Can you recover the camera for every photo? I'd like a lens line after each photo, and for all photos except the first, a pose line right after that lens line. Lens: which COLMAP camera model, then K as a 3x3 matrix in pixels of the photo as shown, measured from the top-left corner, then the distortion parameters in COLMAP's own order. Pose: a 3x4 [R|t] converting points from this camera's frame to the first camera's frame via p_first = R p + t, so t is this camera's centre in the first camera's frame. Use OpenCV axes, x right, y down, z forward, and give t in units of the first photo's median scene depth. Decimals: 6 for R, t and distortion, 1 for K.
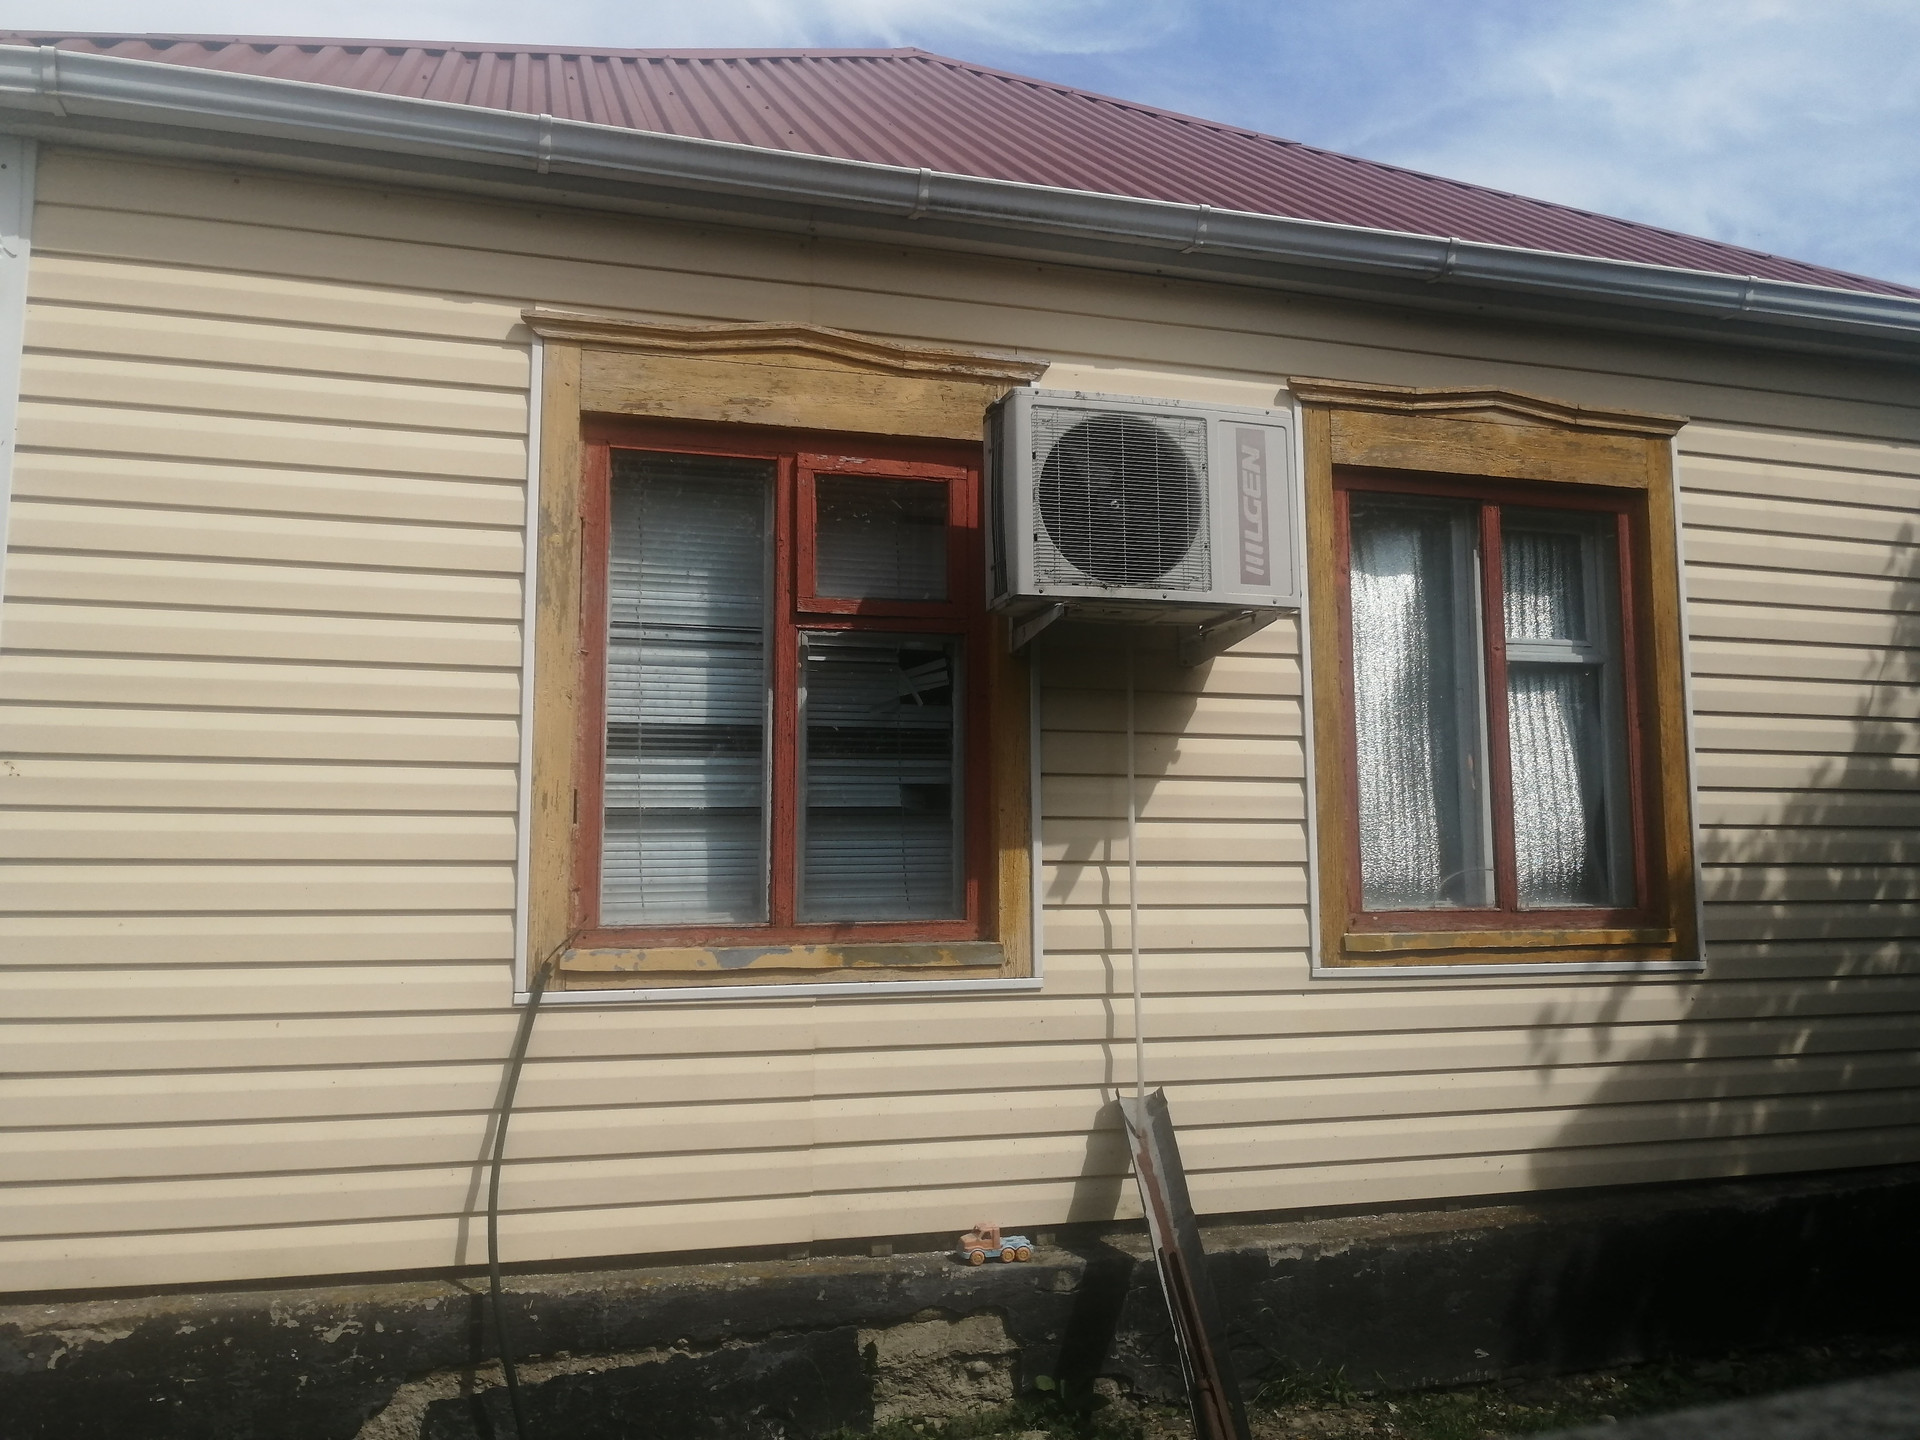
lens RADIAL K [[1550.1, 0, 962.0], [0, 1550.1, 720.0], [0, 0, 1]] dist [0.009268, -0.037443]
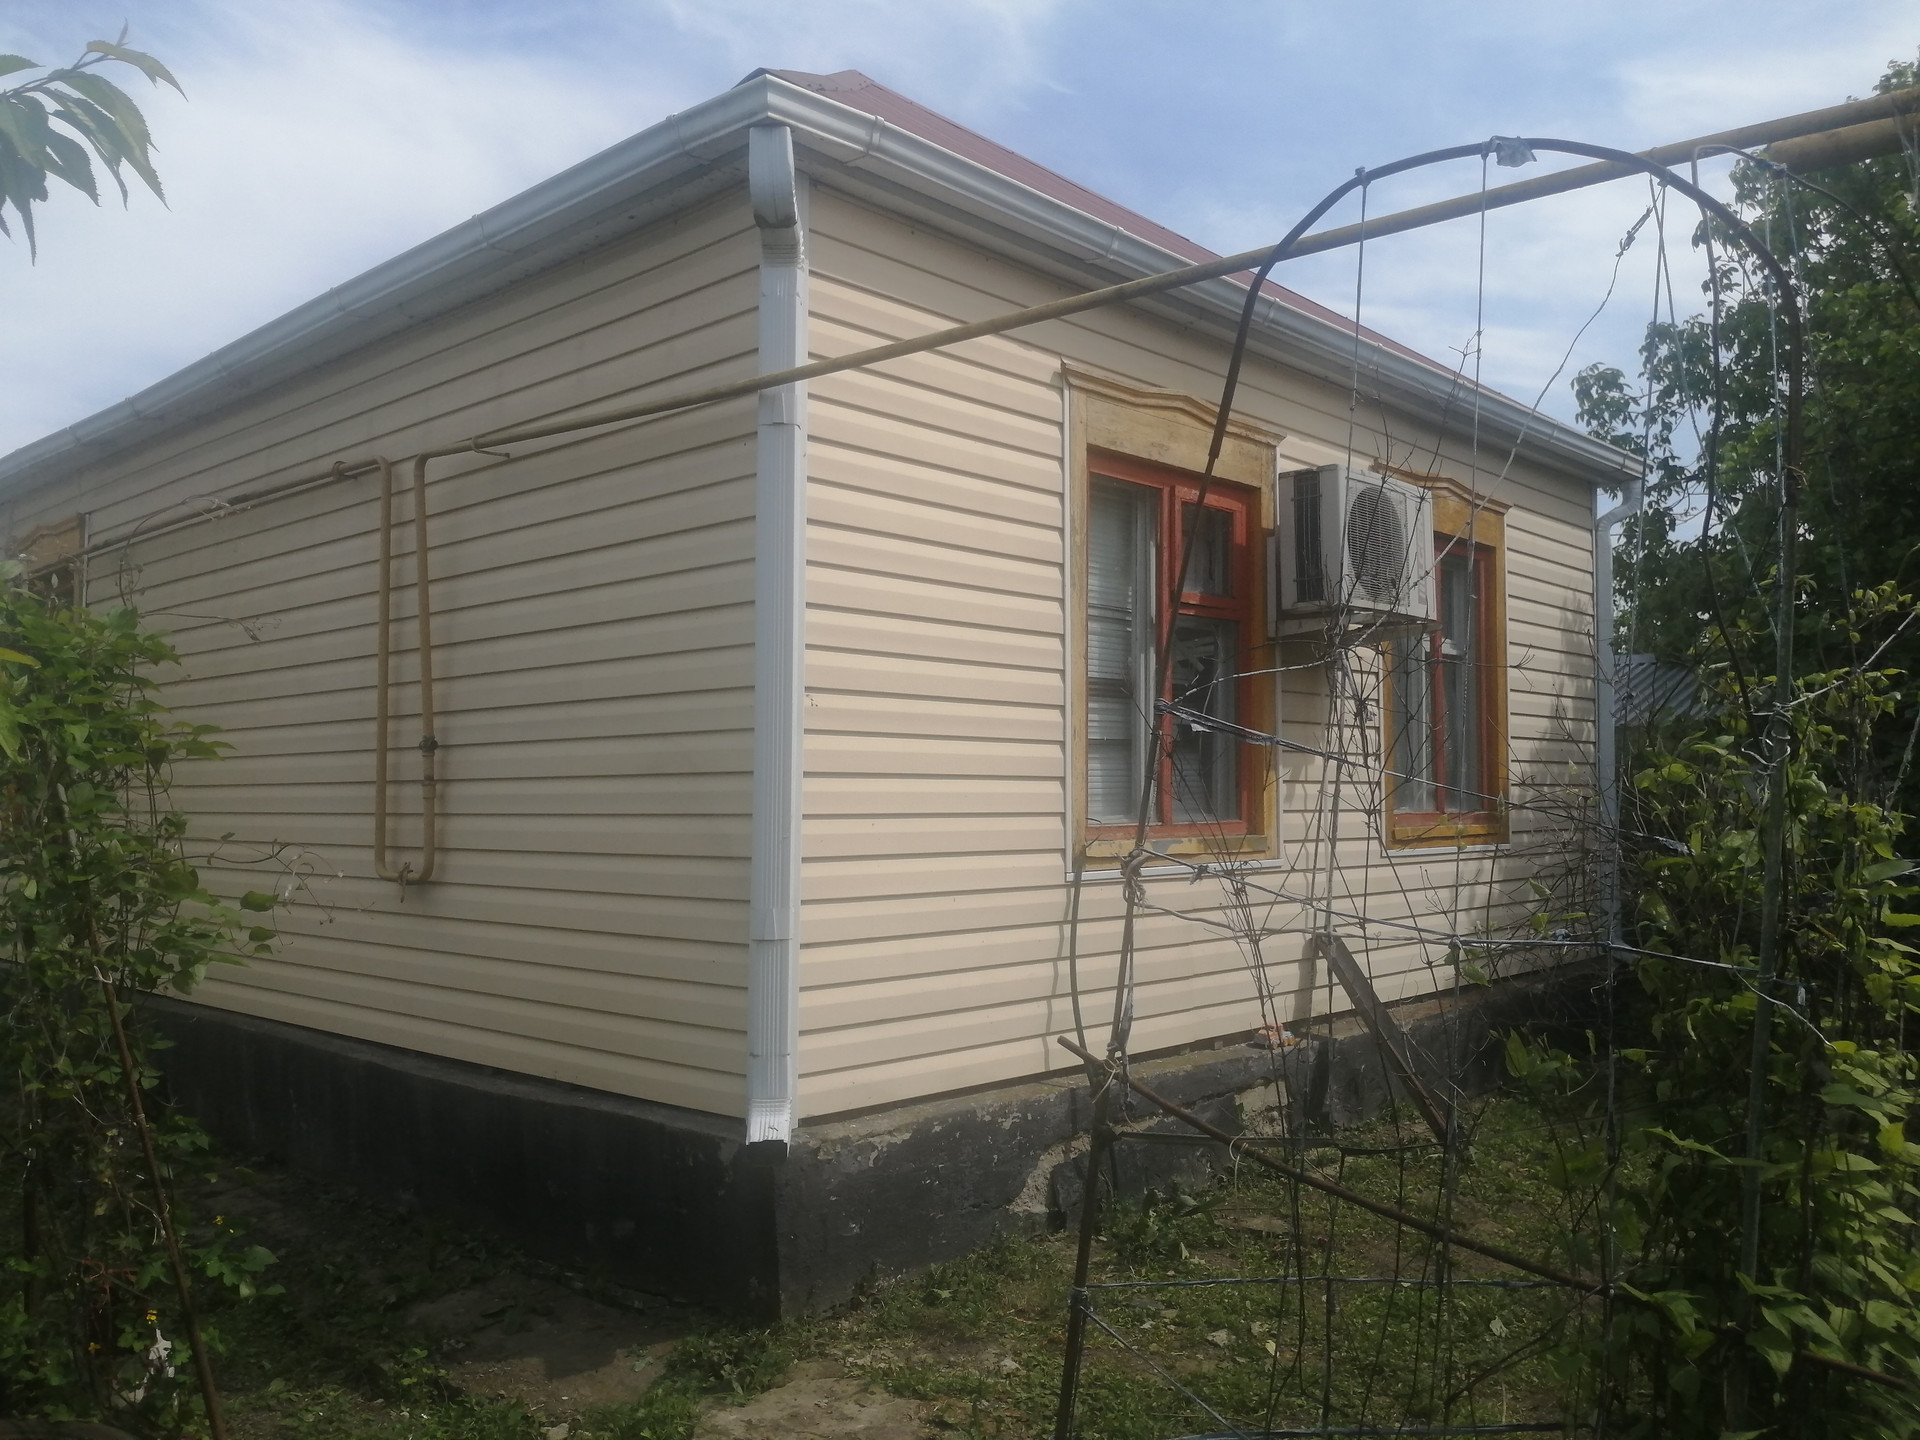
lens RADIAL K [[1550.1, 0, 963.7], [0, 1550.1, 717.8], [0, 0, 1]] dist [0.009268, -0.037443]
pose [[0.860933, 0.028719, 0.507907, -1.016320], [-0.056077, 0.997678, 0.038640, -0.008032], [-0.505618, -0.061749, 0.860545, -0.115305]]
